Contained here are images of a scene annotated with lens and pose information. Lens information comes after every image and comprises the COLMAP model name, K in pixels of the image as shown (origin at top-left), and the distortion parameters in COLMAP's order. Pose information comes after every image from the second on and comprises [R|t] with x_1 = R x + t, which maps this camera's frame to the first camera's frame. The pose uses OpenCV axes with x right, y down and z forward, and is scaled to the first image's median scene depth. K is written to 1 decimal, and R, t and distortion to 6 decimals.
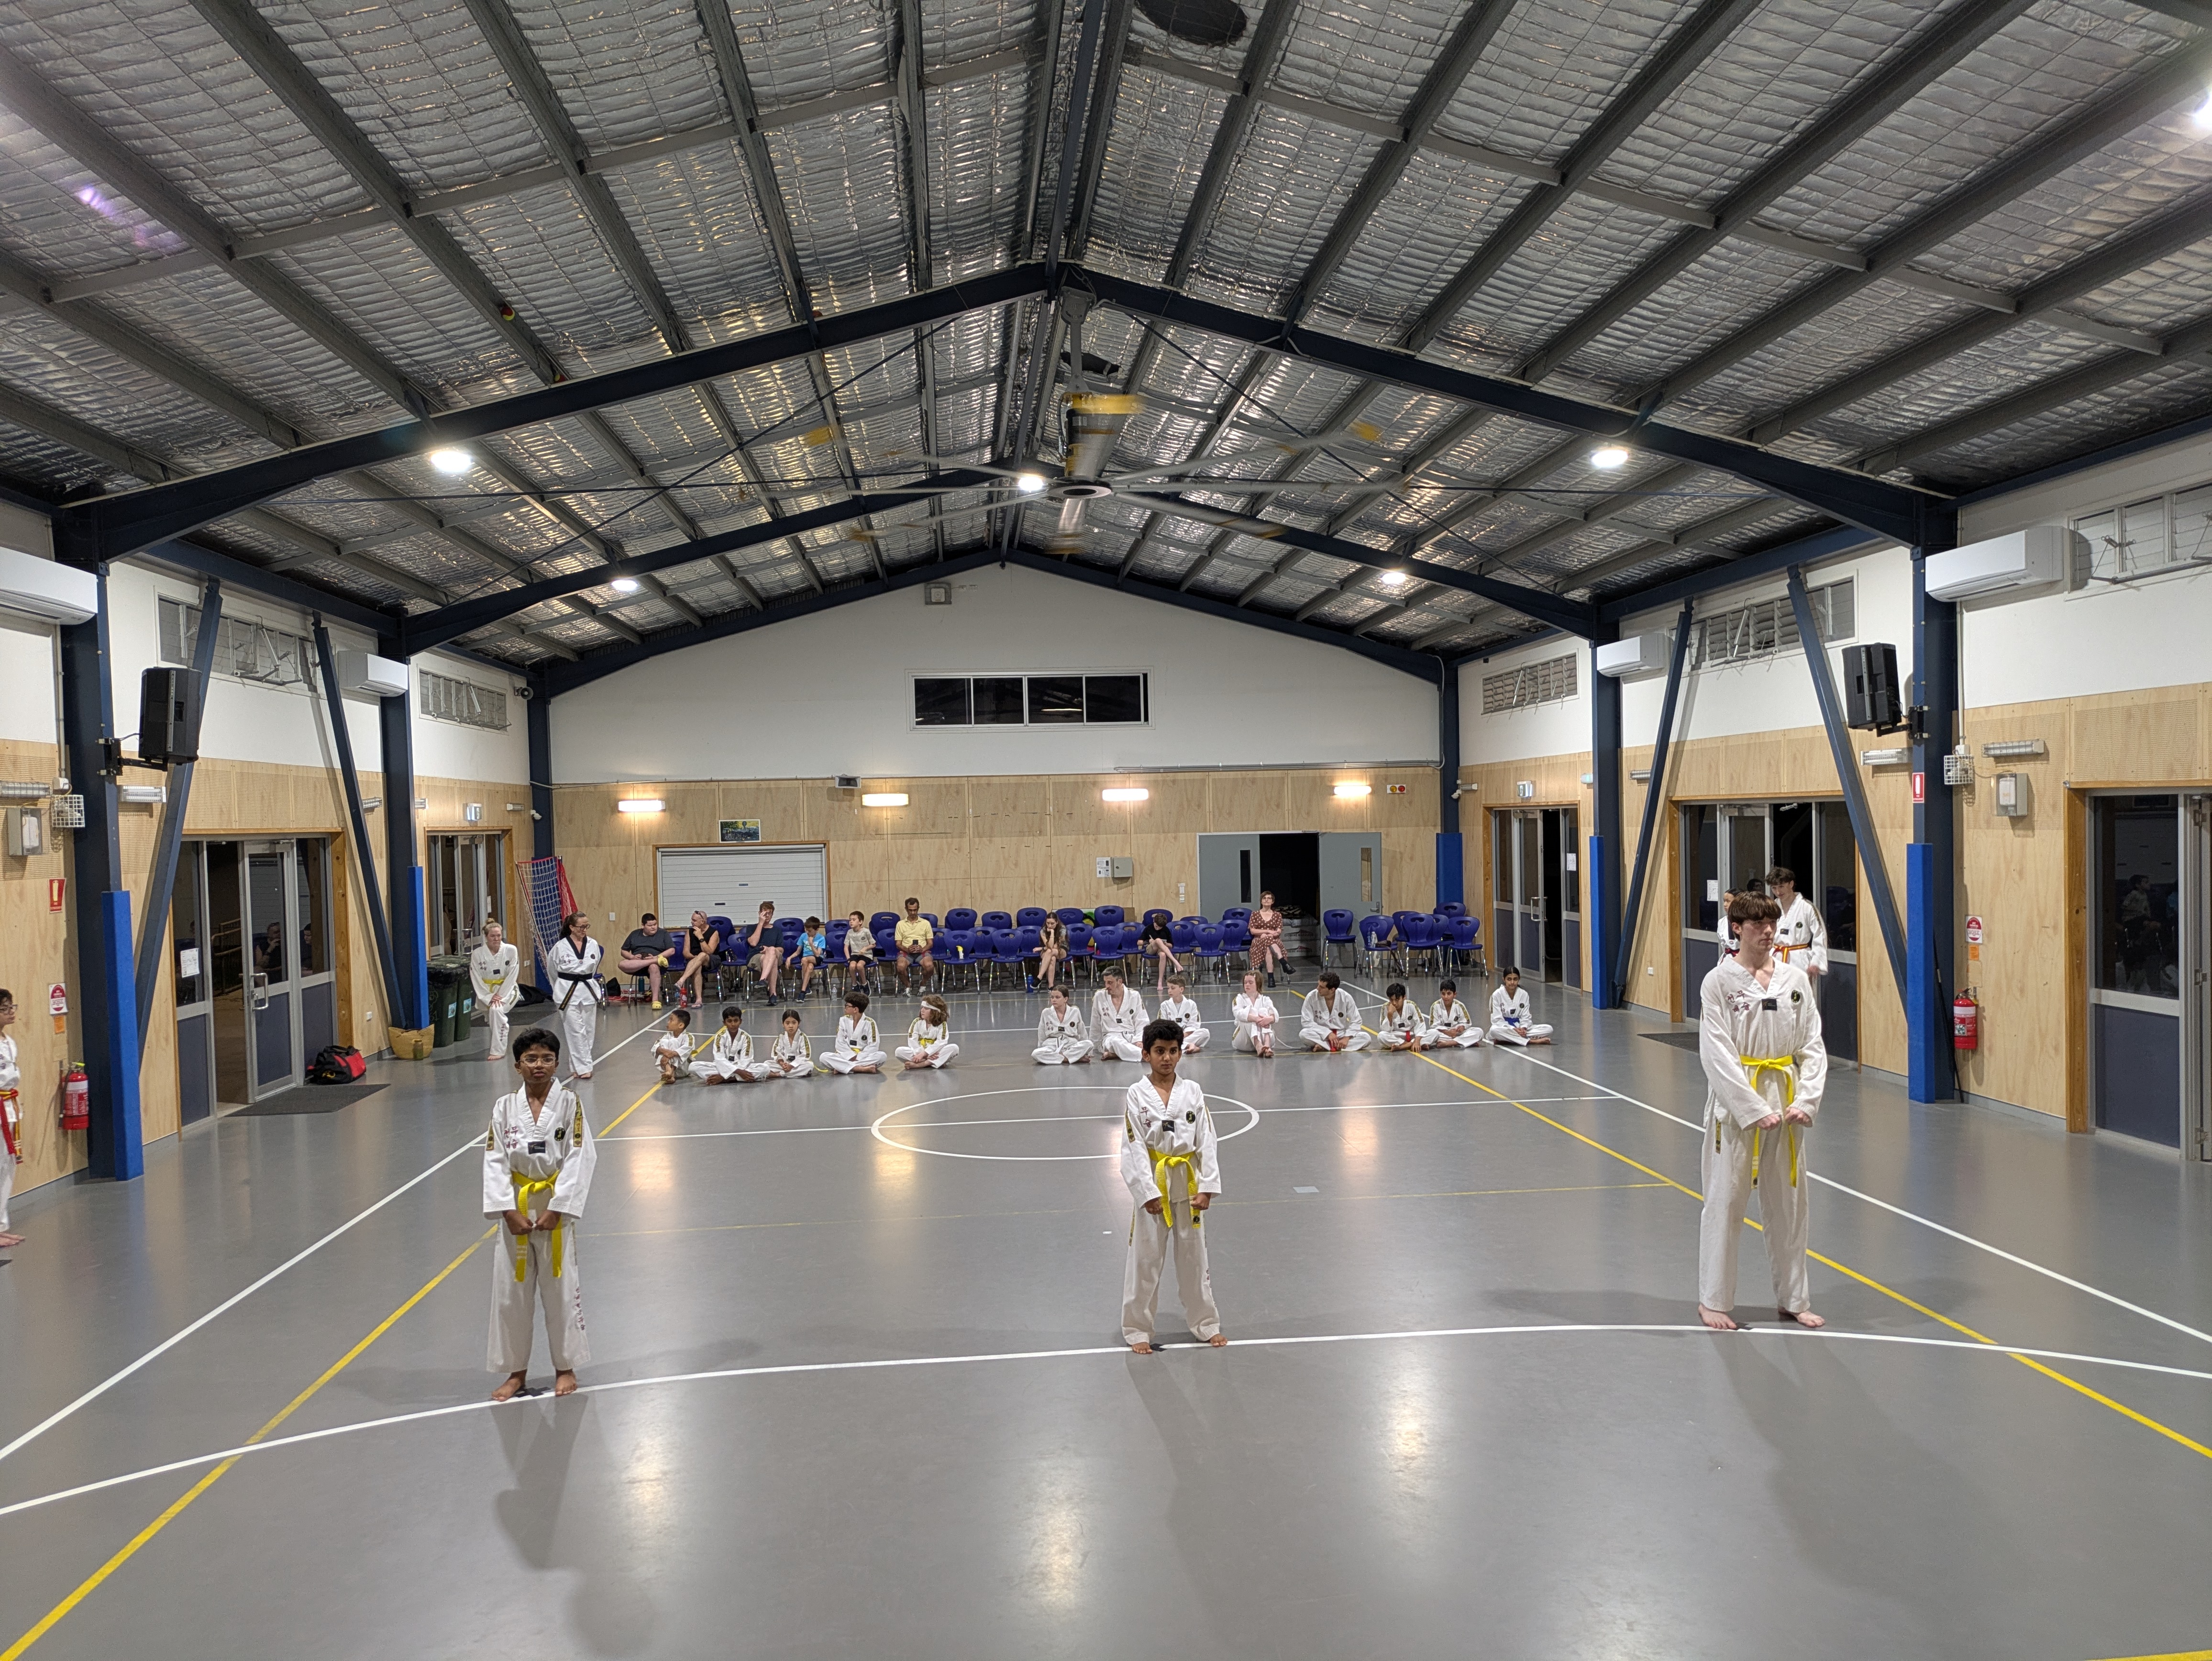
lens RADIAL K [[1647.6, 0, 1106.0], [0, 1647.6, 830.5], [0, 0, 1]] dist [0.020522, 0.001153]
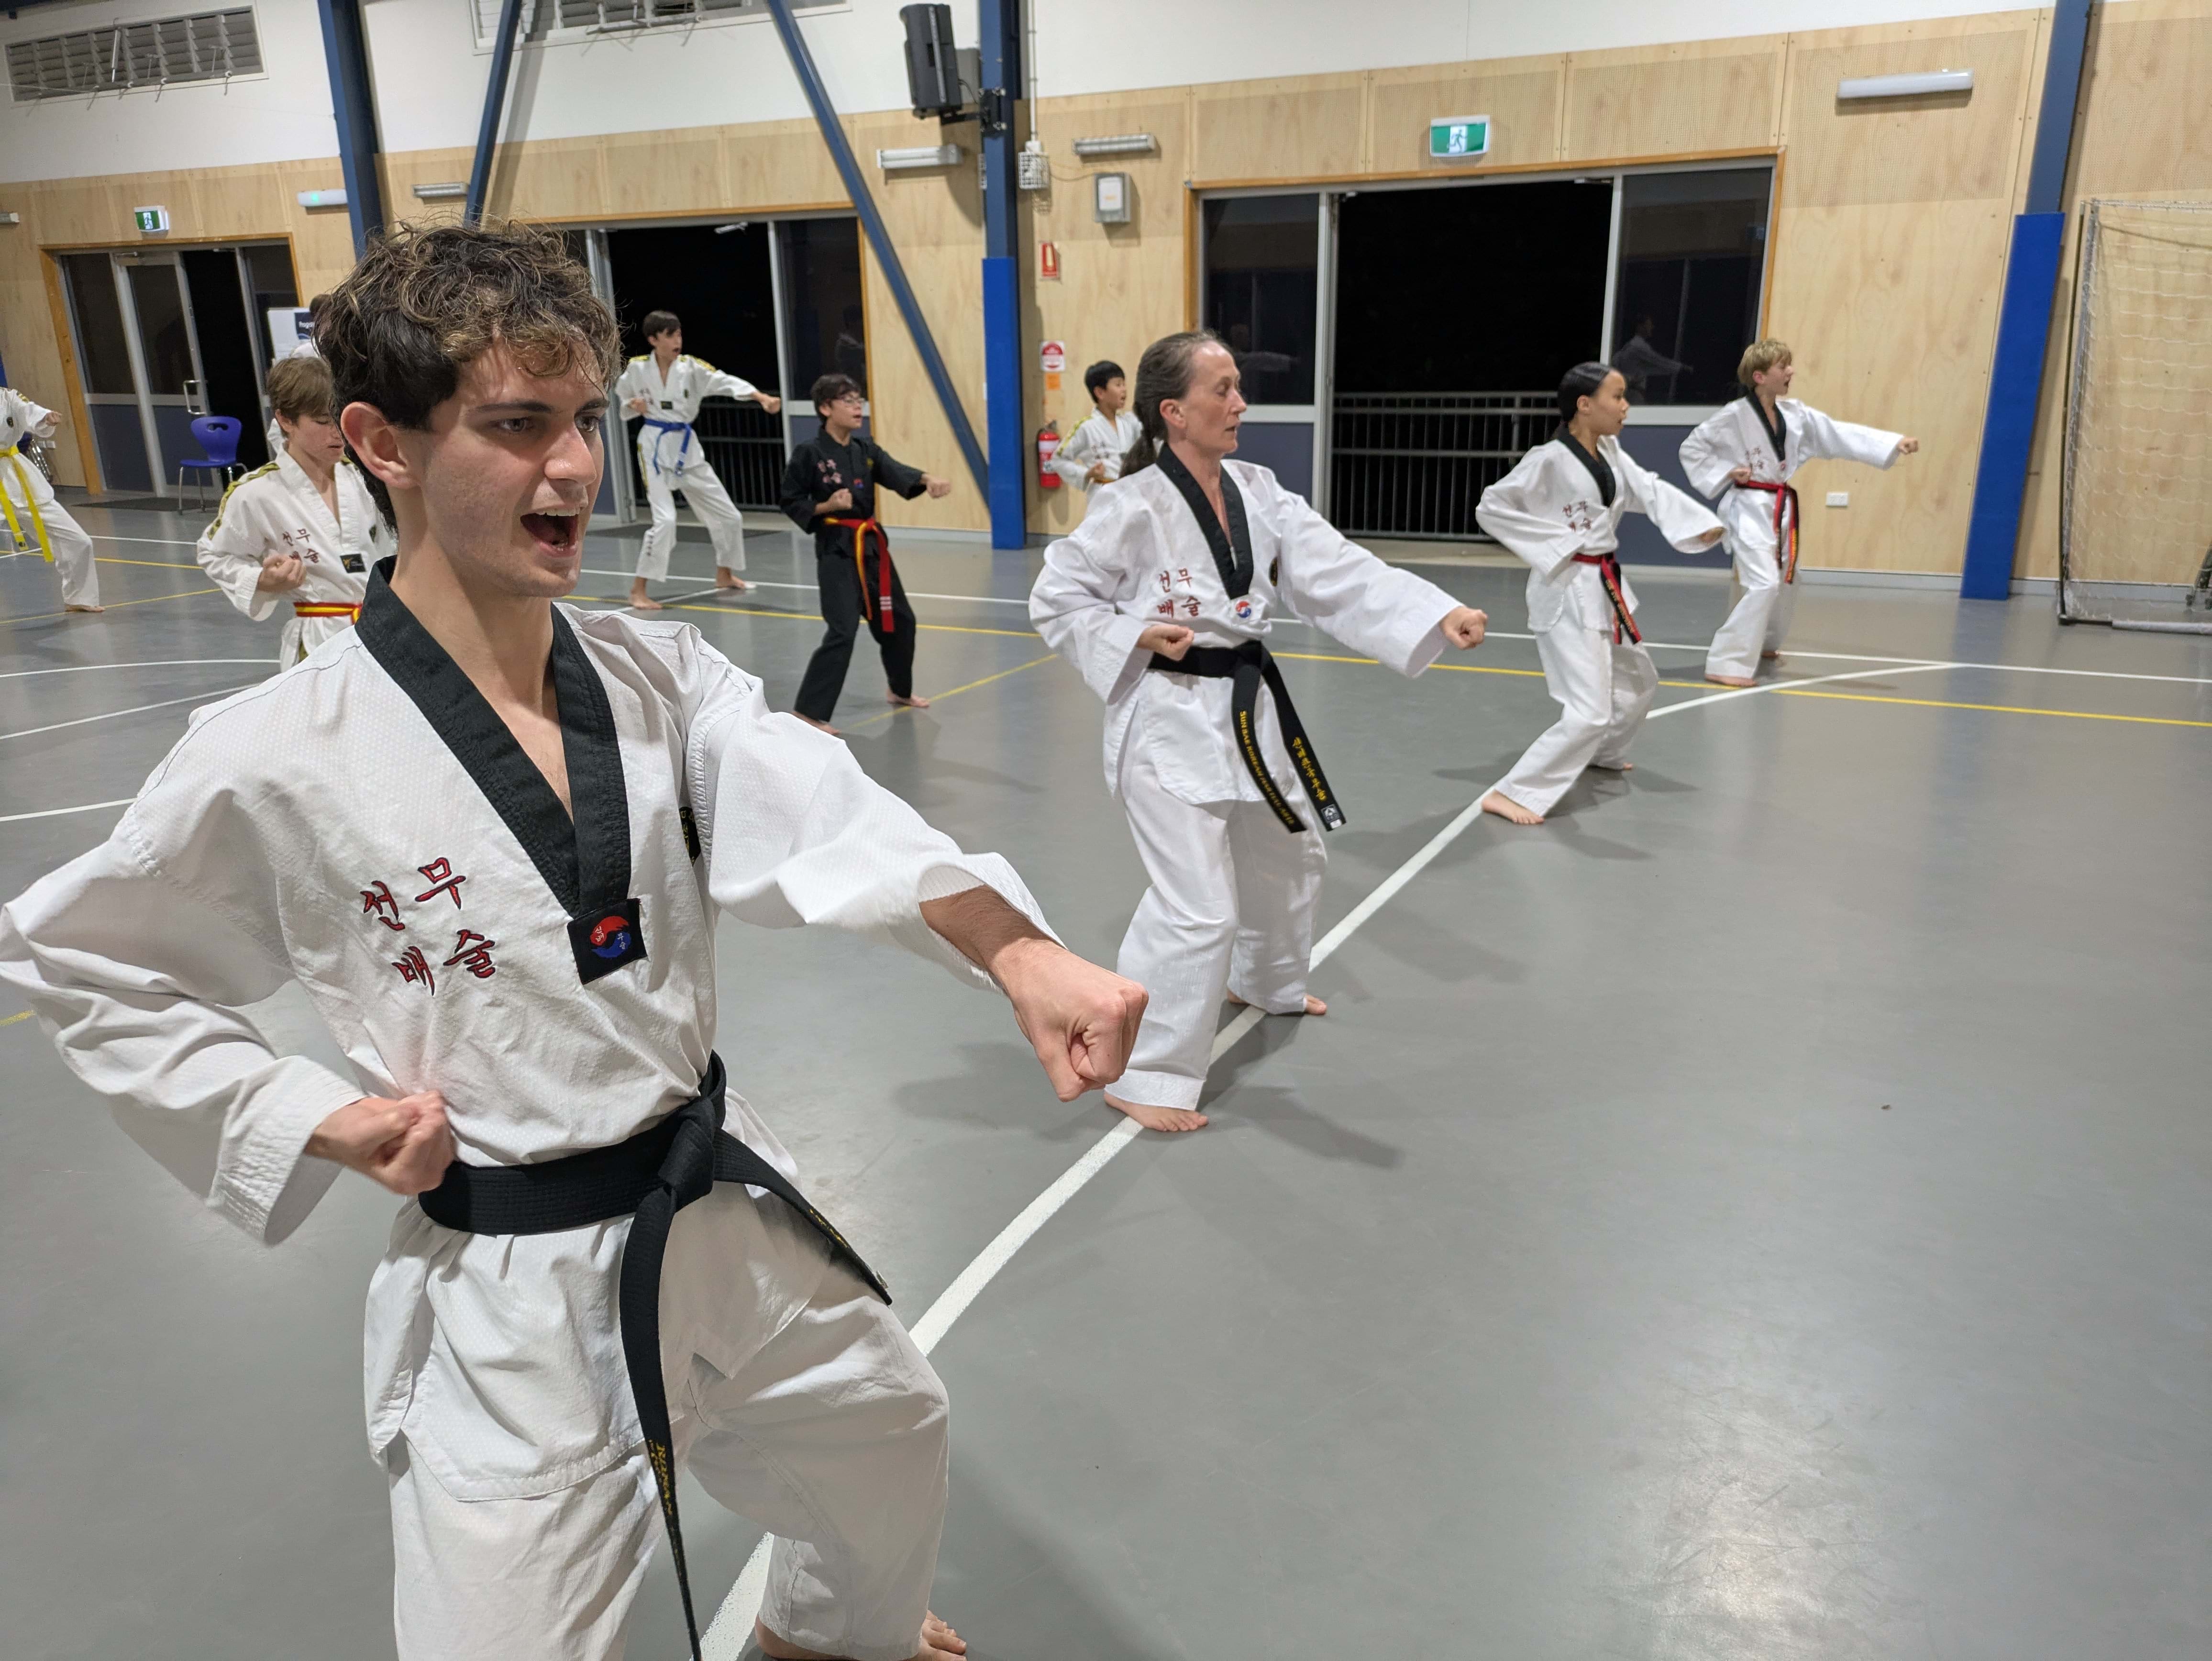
lens RADIAL K [[1647.6, 0, 1106.0], [0, 1647.6, 830.5], [0, 0, 1]] dist [0.020522, 0.001153]
pose [[0.544539, -0.217057, 0.810163, -0.212891], [0.001829, 0.966238, 0.257643, 0.062200], [-0.838734, -0.138815, 0.526551, 0.355680]]
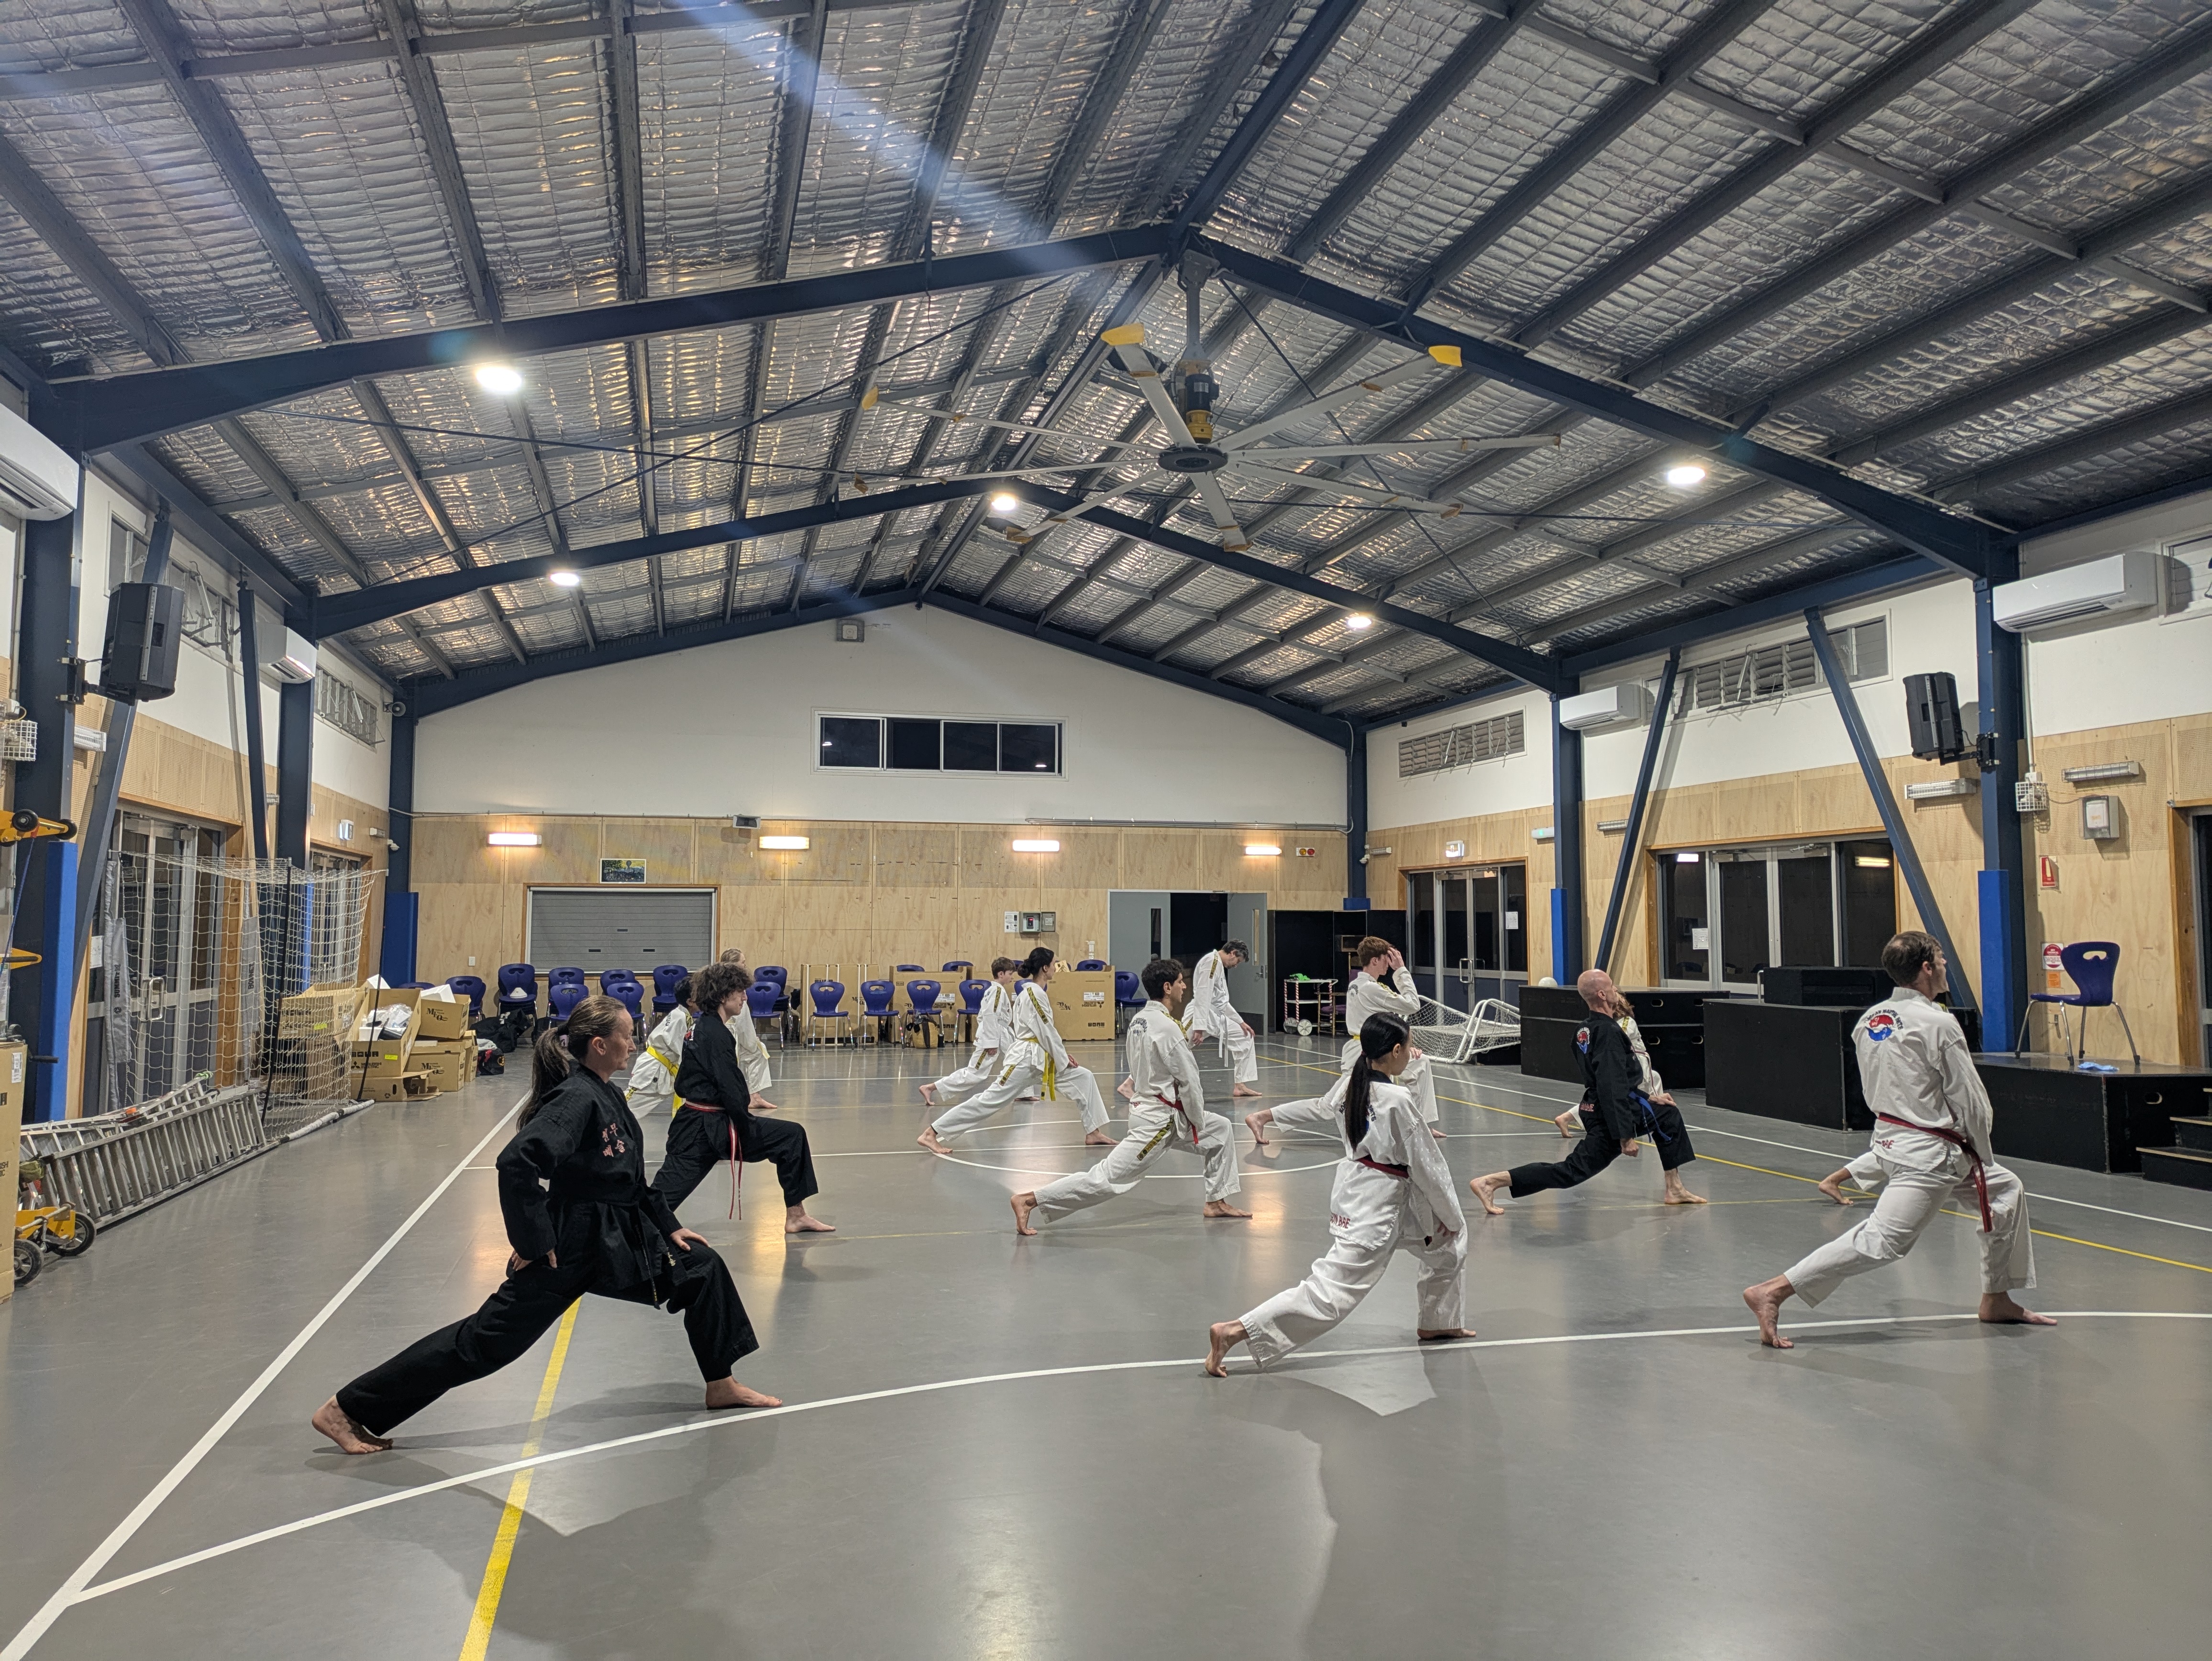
lens RADIAL K [[1629.6, 0, 1084.7], [0, 1629.6, 787.8], [0, 0, 1]] dist [0.028506, -0.007451]
pose [[0.988204, 0.041529, 0.147405, -0.159506], [-0.027228, 0.994839, -0.097747, 0.056755], [-0.150703, 0.092581, 0.984234, 0.083107]]
